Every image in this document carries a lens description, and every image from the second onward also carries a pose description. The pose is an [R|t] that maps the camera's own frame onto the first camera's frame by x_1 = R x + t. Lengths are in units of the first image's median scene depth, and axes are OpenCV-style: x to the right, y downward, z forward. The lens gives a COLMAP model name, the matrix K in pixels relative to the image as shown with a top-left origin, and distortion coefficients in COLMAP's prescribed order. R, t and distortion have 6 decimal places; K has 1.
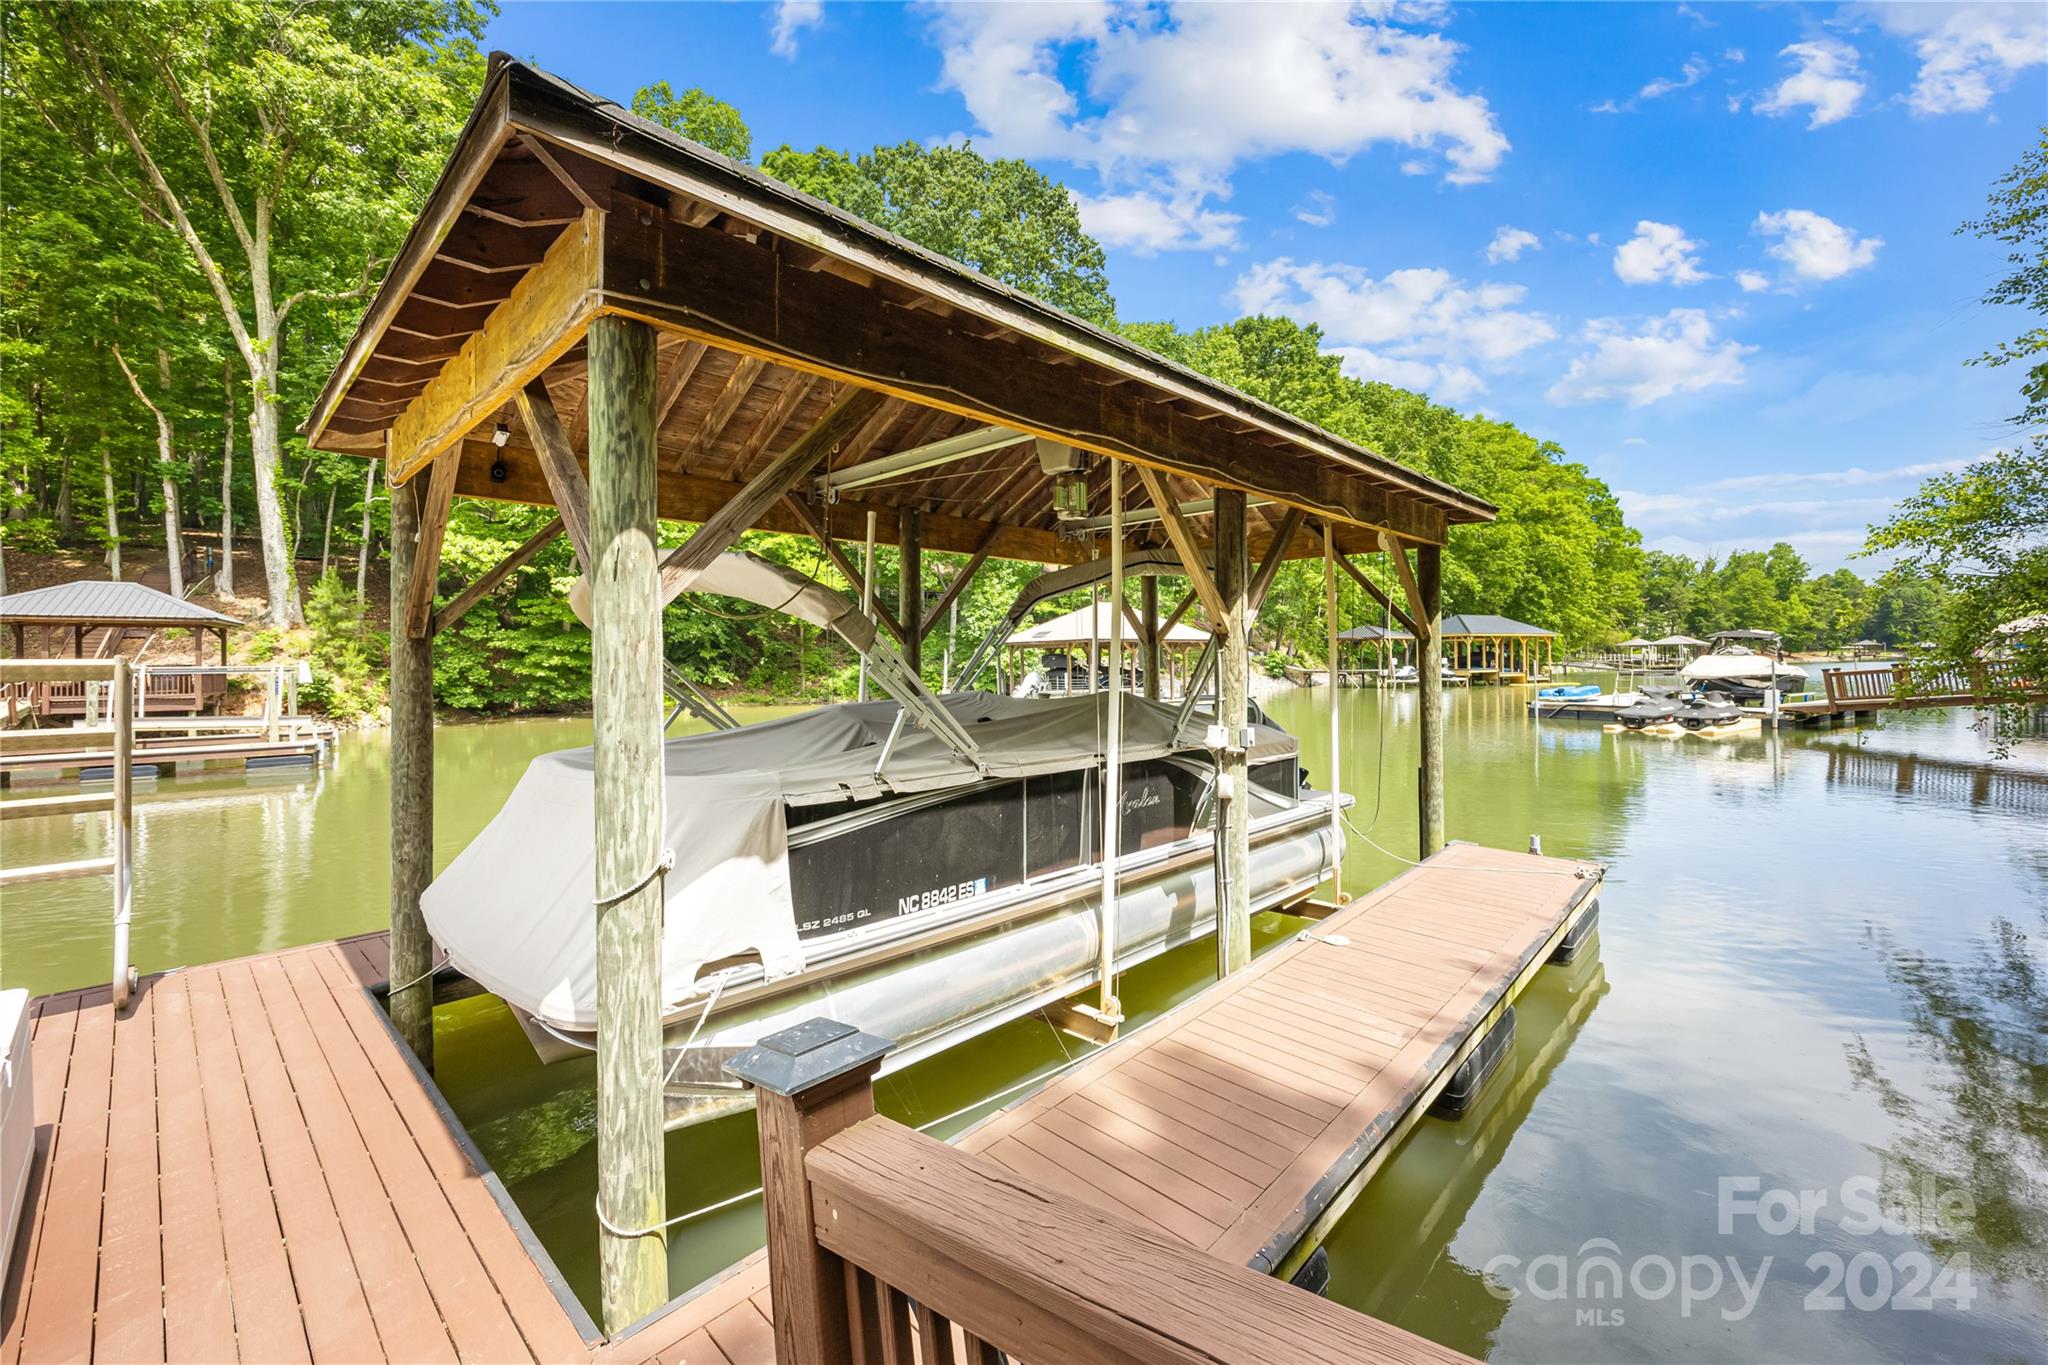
lens RADIAL K [[841.2, 0, 1024.9], [0, 841.2, 652.8], [0, 0, 1]] dist [-0.001875, -0.000101]
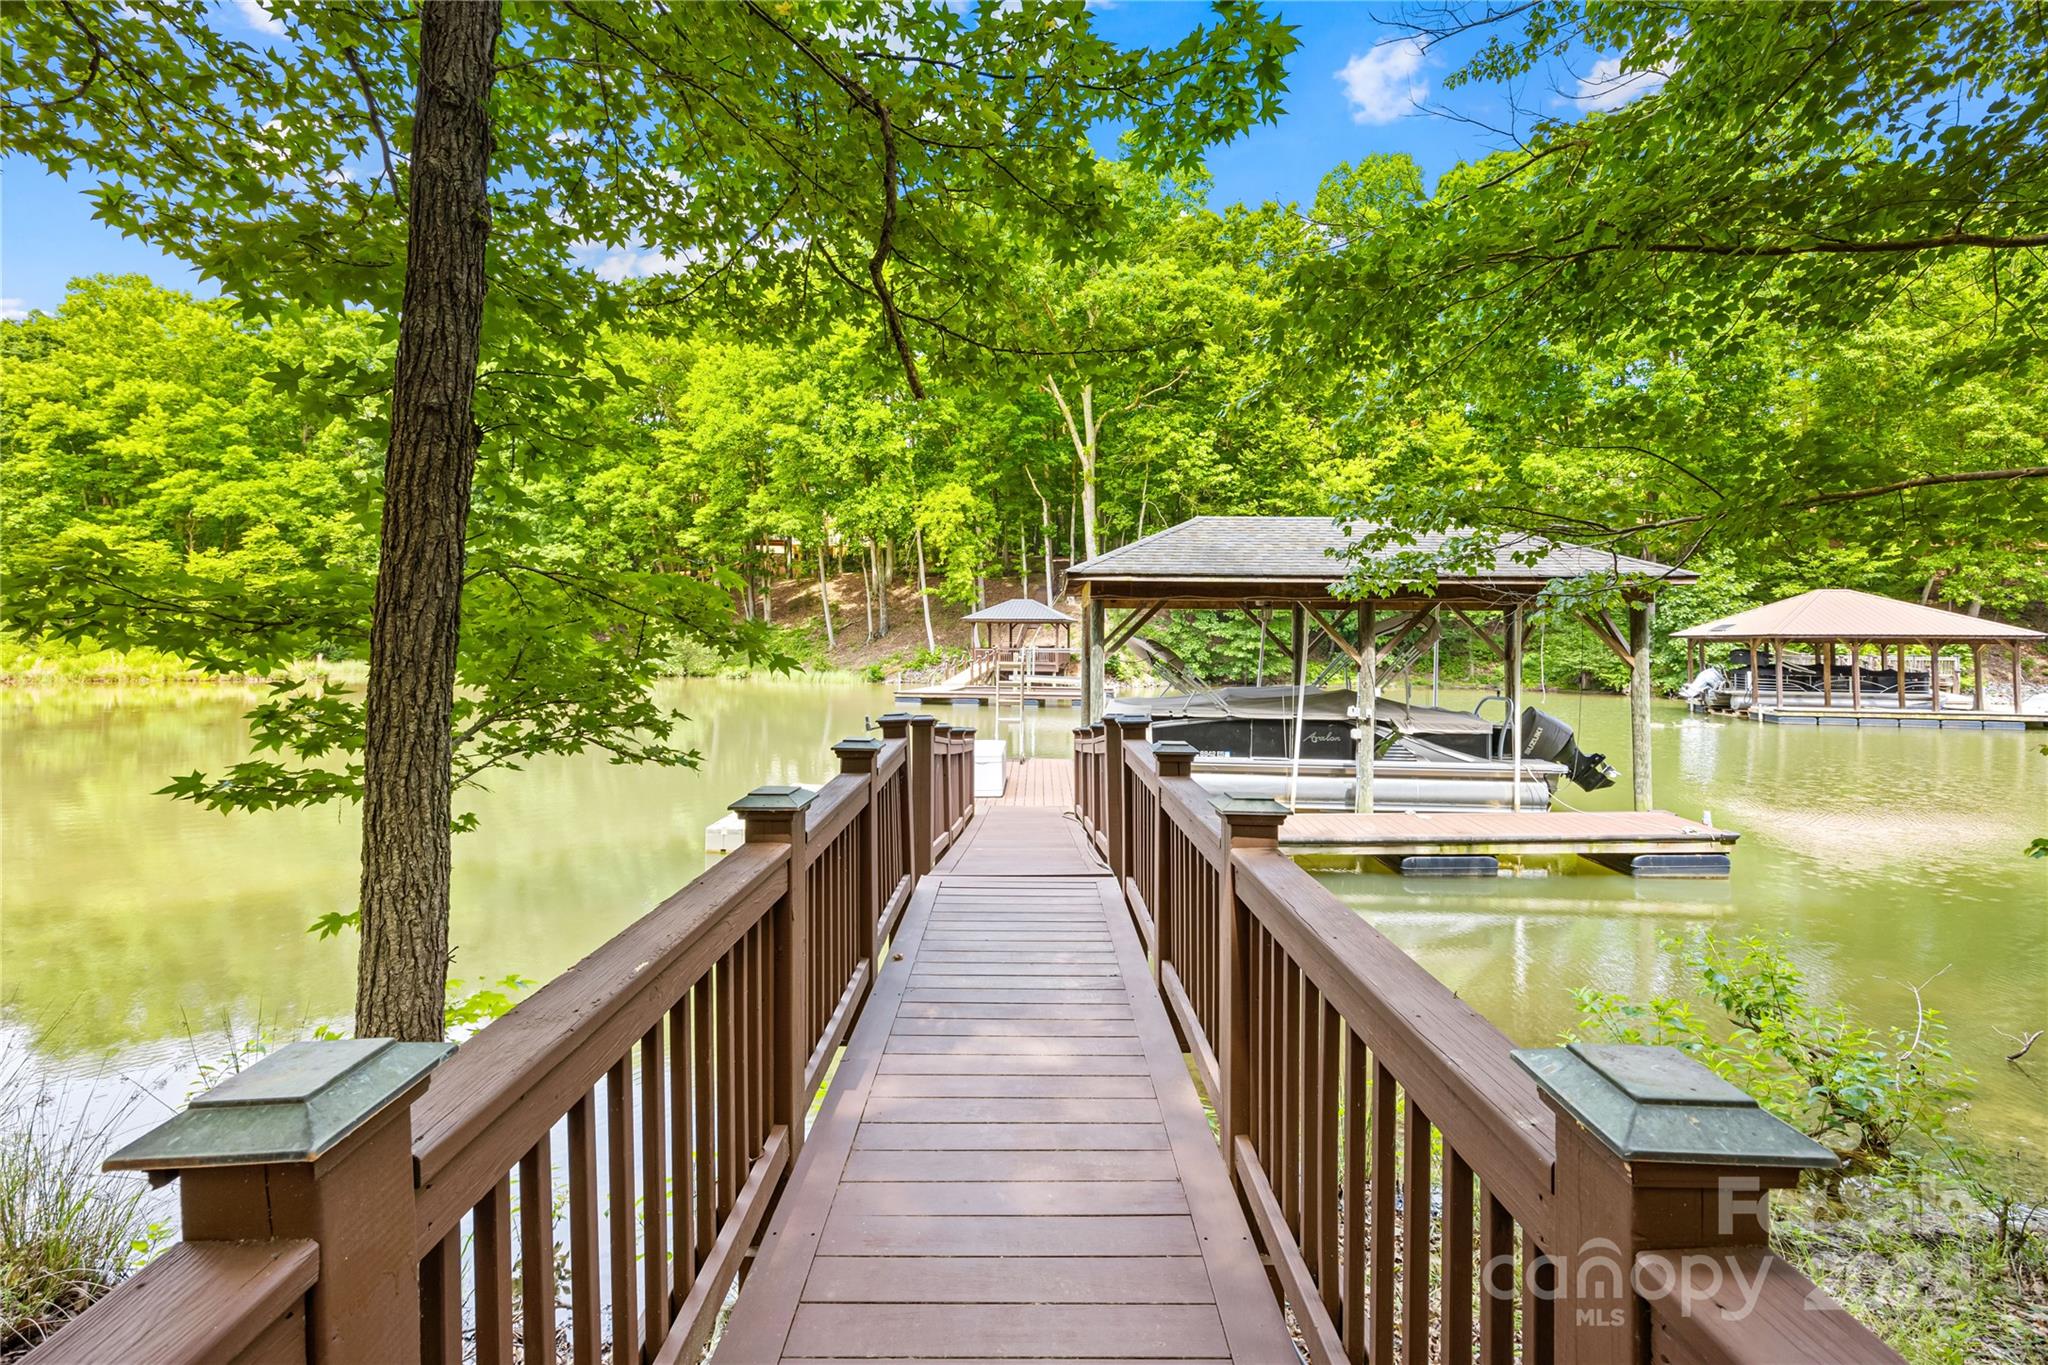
lens RADIAL K [[841.2, 0, 1045.1], [0, 841.2, 643.3], [0, 0, 1]] dist [-0.001875, -0.000101]
pose [[0.696043, 0.020657, -0.717703, 0.210549], [-0.010588, 0.999773, 0.018507, -0.019991], [0.717922, -0.005283, 0.696104, -0.195460]]
